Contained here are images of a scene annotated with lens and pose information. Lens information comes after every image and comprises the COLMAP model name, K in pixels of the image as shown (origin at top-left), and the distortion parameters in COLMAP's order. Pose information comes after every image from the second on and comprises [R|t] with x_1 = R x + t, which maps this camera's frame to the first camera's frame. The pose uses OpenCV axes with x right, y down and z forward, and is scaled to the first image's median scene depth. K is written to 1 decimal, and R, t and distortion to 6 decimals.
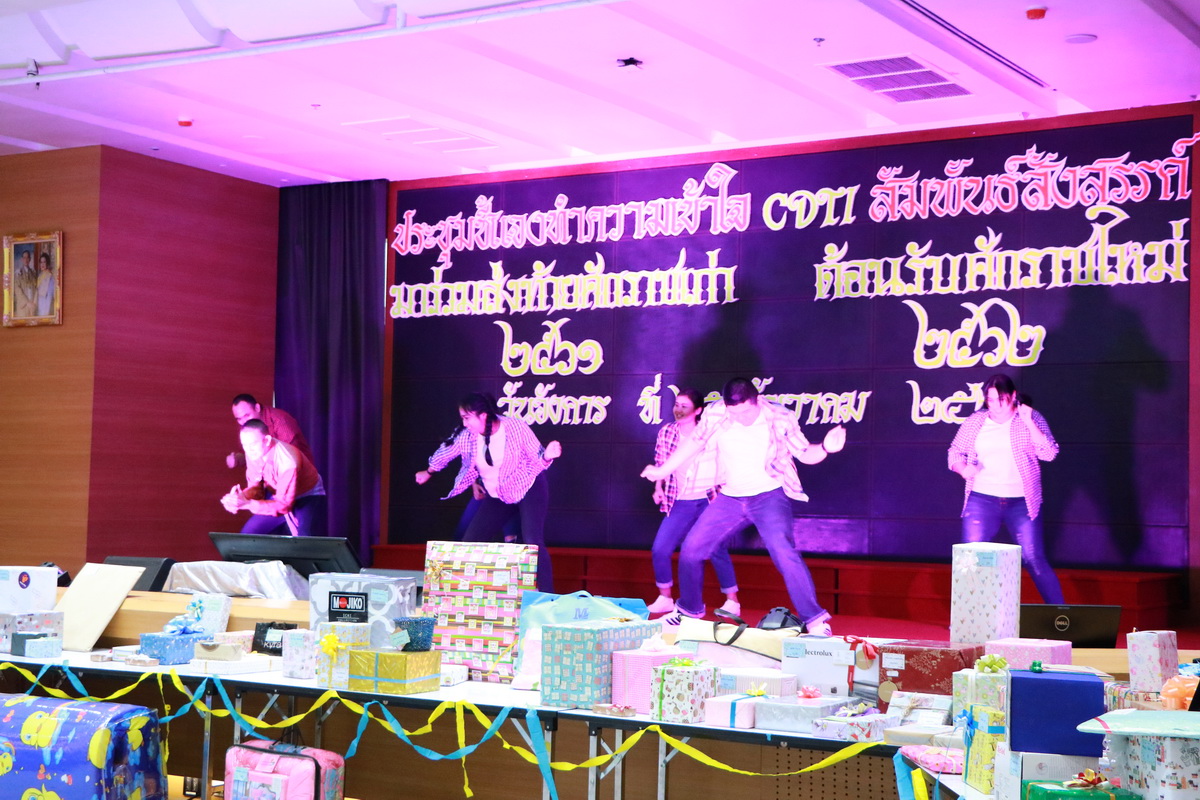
lens RADIAL K [[1909.8, 0, 619.3], [0, 1909.8, 400.7], [0, 0, 1]] dist [0.137249, 0.091047]
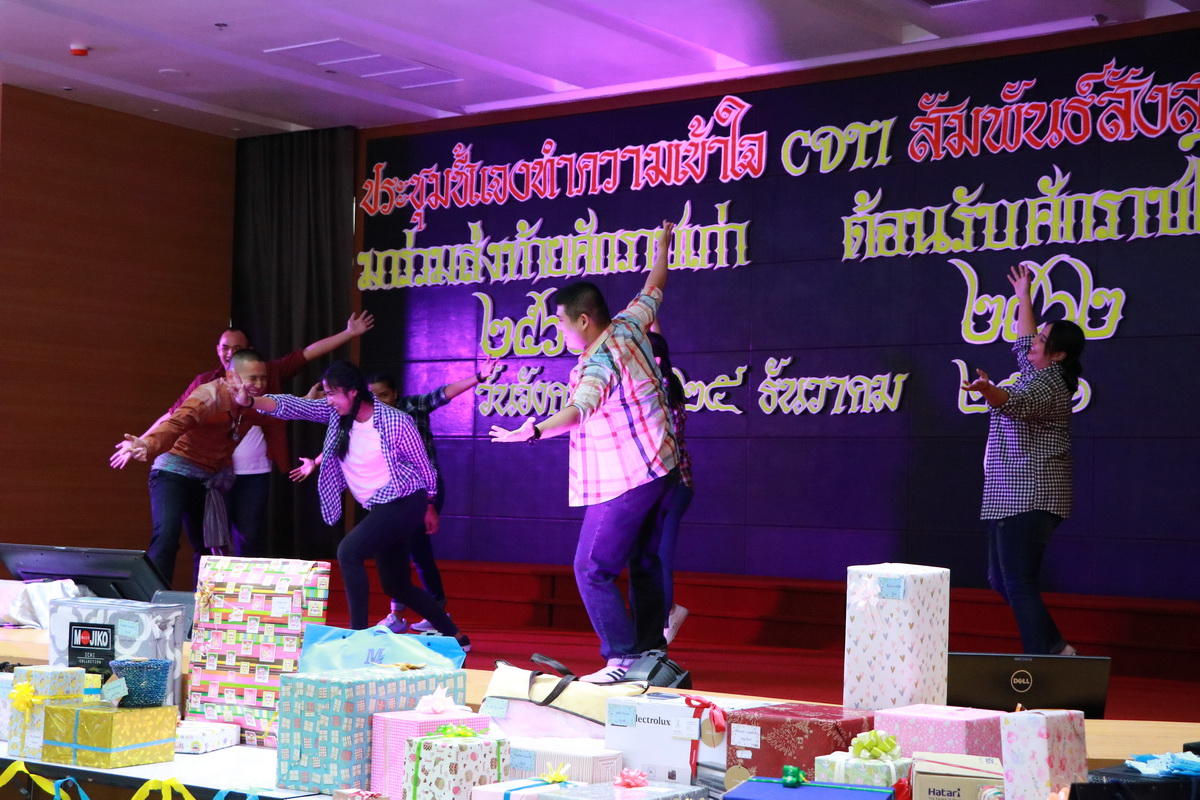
lens RADIAL K [[1990.1, 0, 600.0], [0, 1990.1, 400.0], [0, 0, 1]] dist [0.149782, 0.305517]
pose [[0.994726, 0.000757, -0.102564, 0.088485], [-0.001190, 0.999991, -0.004157, 0.010046], [0.102560, 0.004257, 0.994718, 0.152425]]
